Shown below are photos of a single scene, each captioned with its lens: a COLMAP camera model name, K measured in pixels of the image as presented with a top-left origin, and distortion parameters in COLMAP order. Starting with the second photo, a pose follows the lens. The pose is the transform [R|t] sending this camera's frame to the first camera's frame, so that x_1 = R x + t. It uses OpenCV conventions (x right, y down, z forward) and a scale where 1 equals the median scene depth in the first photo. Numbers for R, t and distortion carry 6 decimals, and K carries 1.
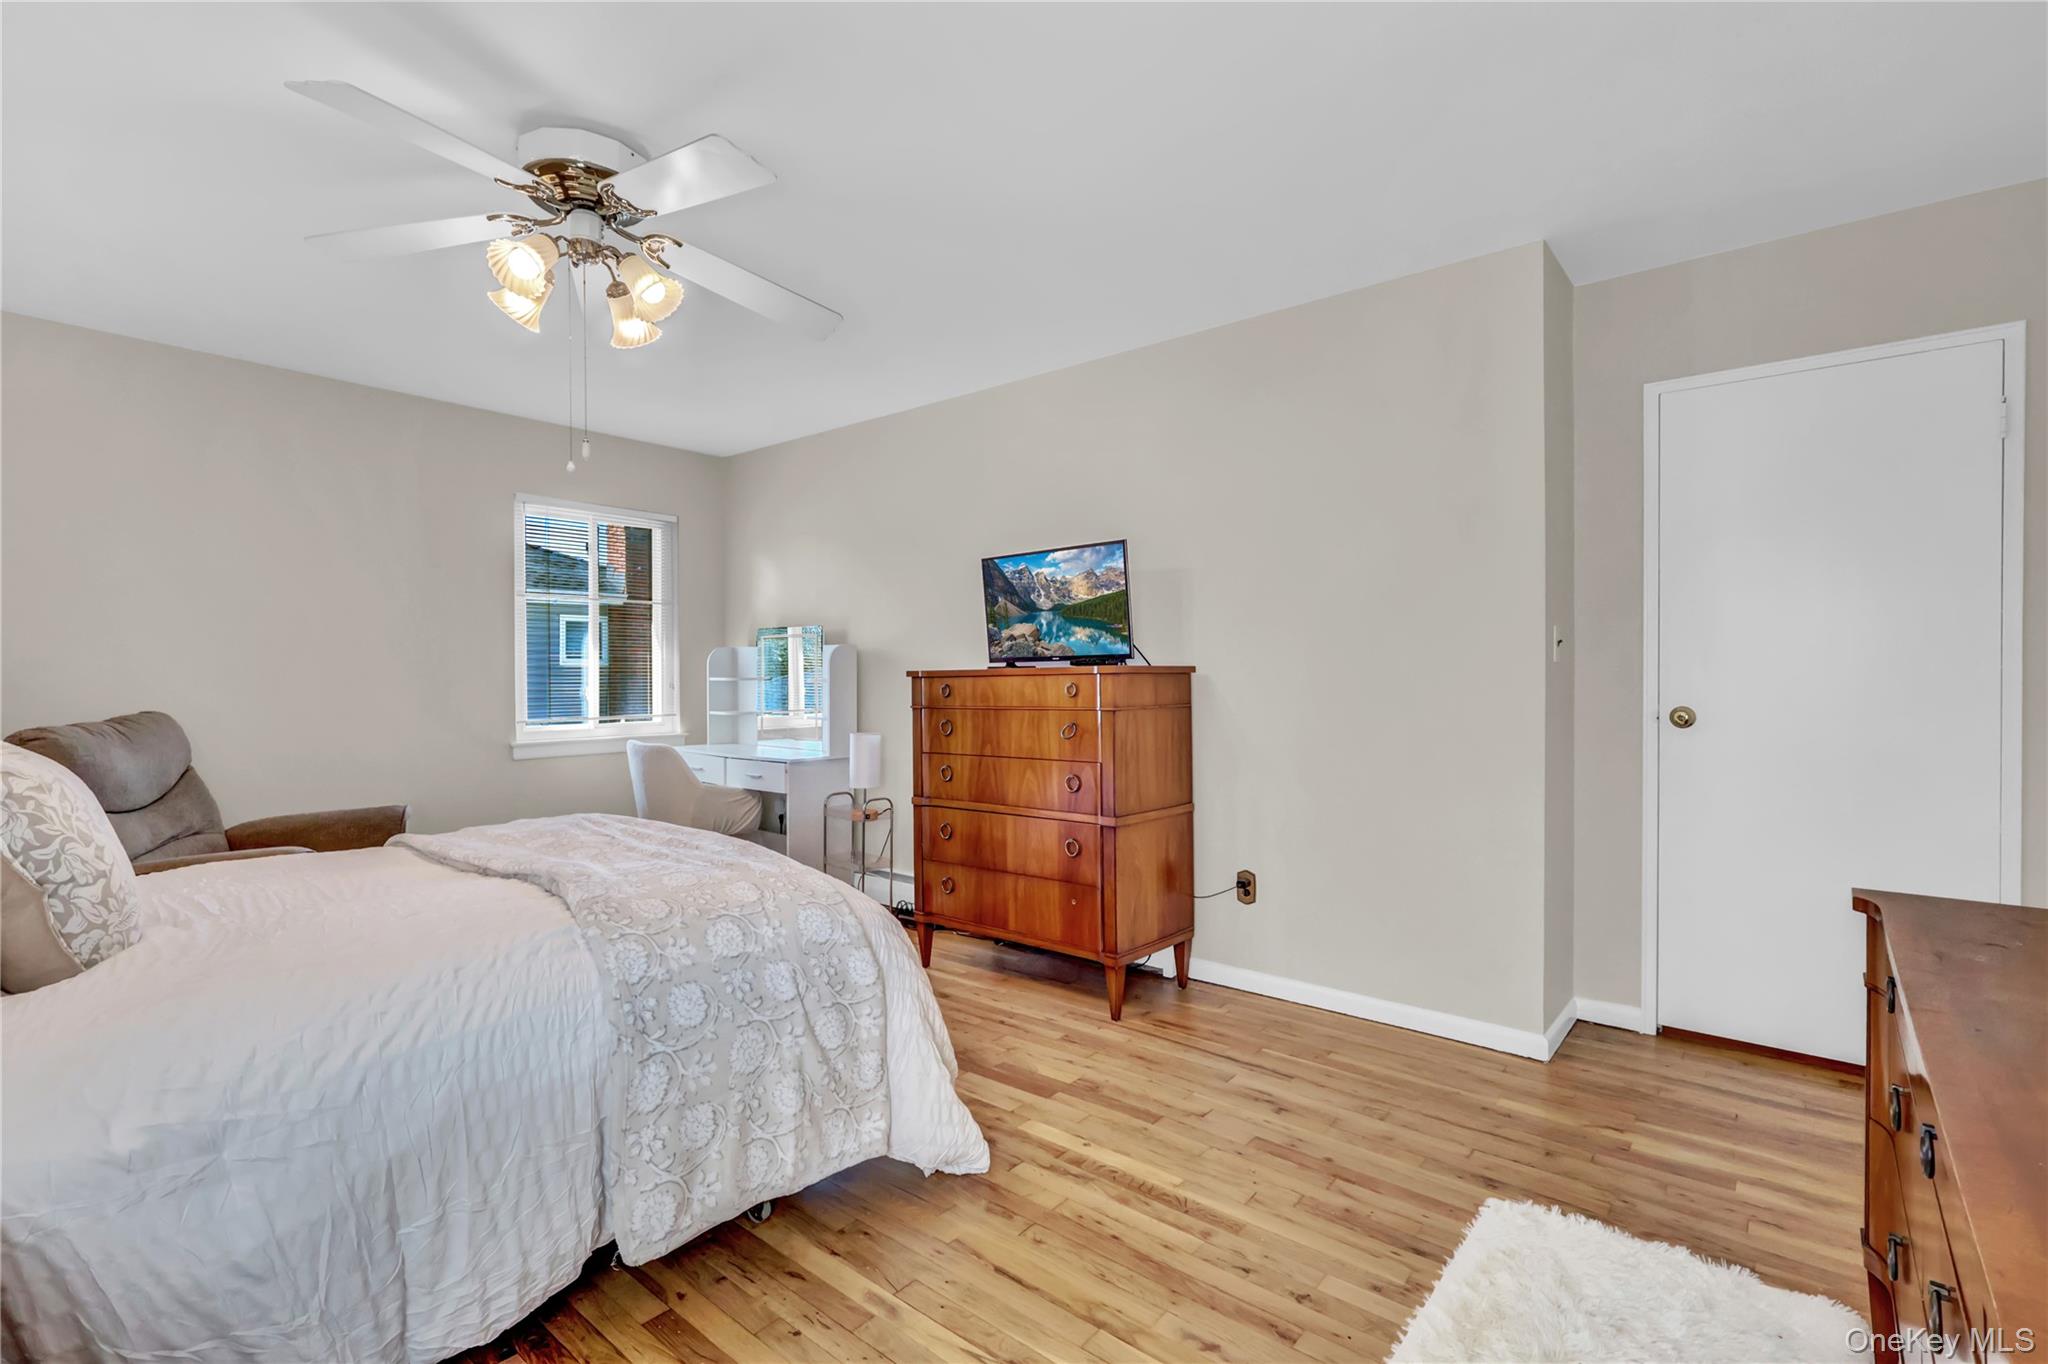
lens RADIAL K [[945.3, 0, 1027.5], [0, 945.3, 675.2], [0, 0, 1]] dist [-0.003128, -0.000060]
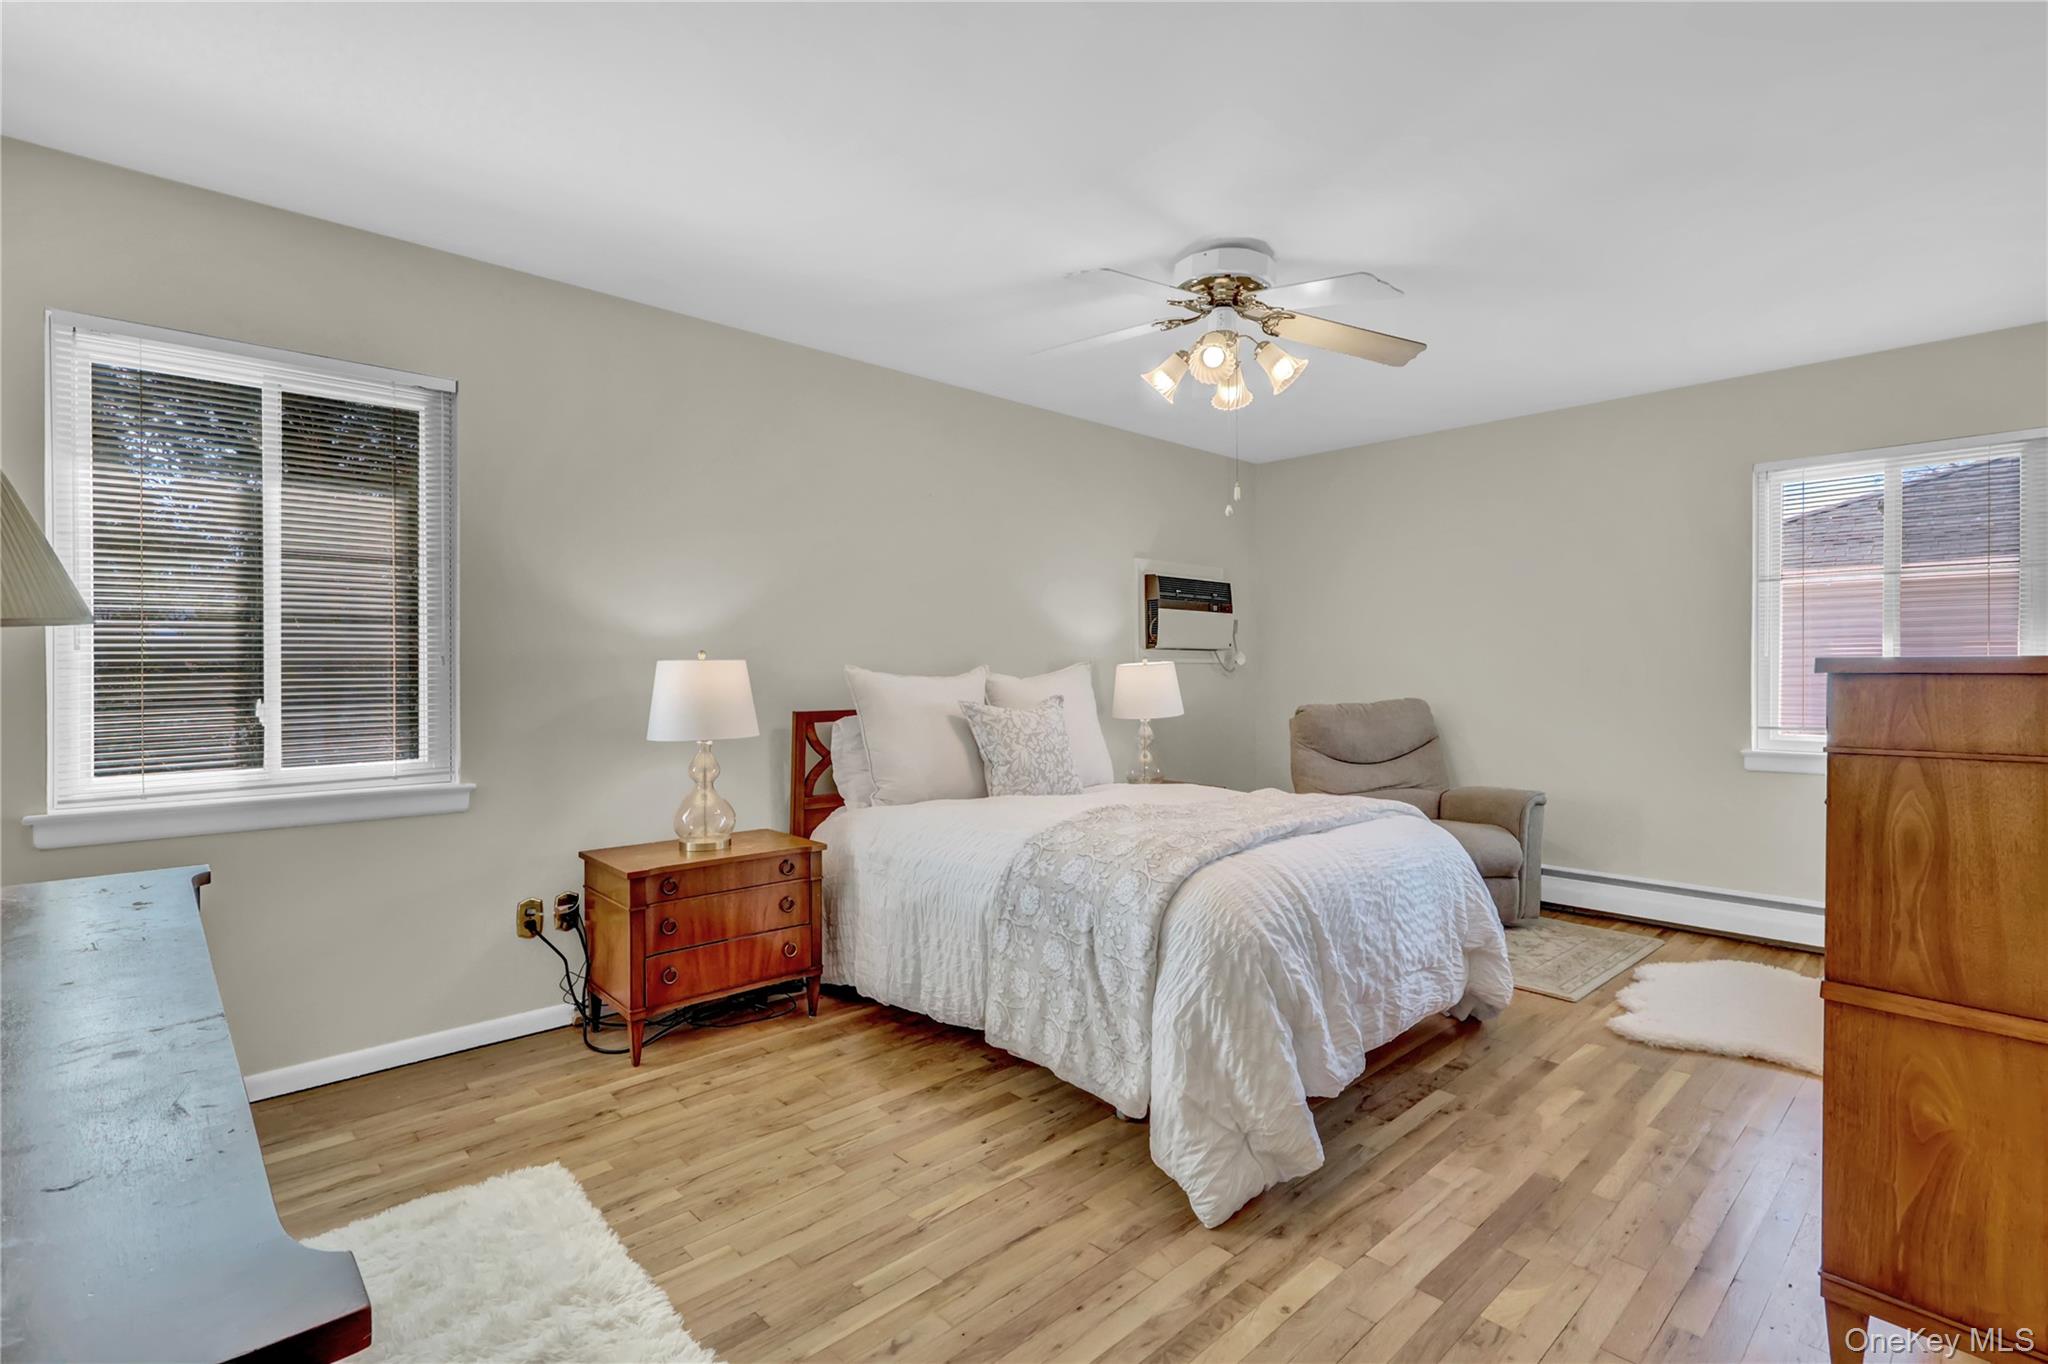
lens RADIAL K [[945.3, 0, 1027.7], [0, 945.3, 681.9], [0, 0, 1]] dist [-0.003128, -0.000060]
pose [[-0.124337, 0.012065, -0.992167, 1.002150], [-0.003275, 0.999916, 0.012570, -0.003658], [0.992235, 0.004812, -0.124287, 1.094038]]
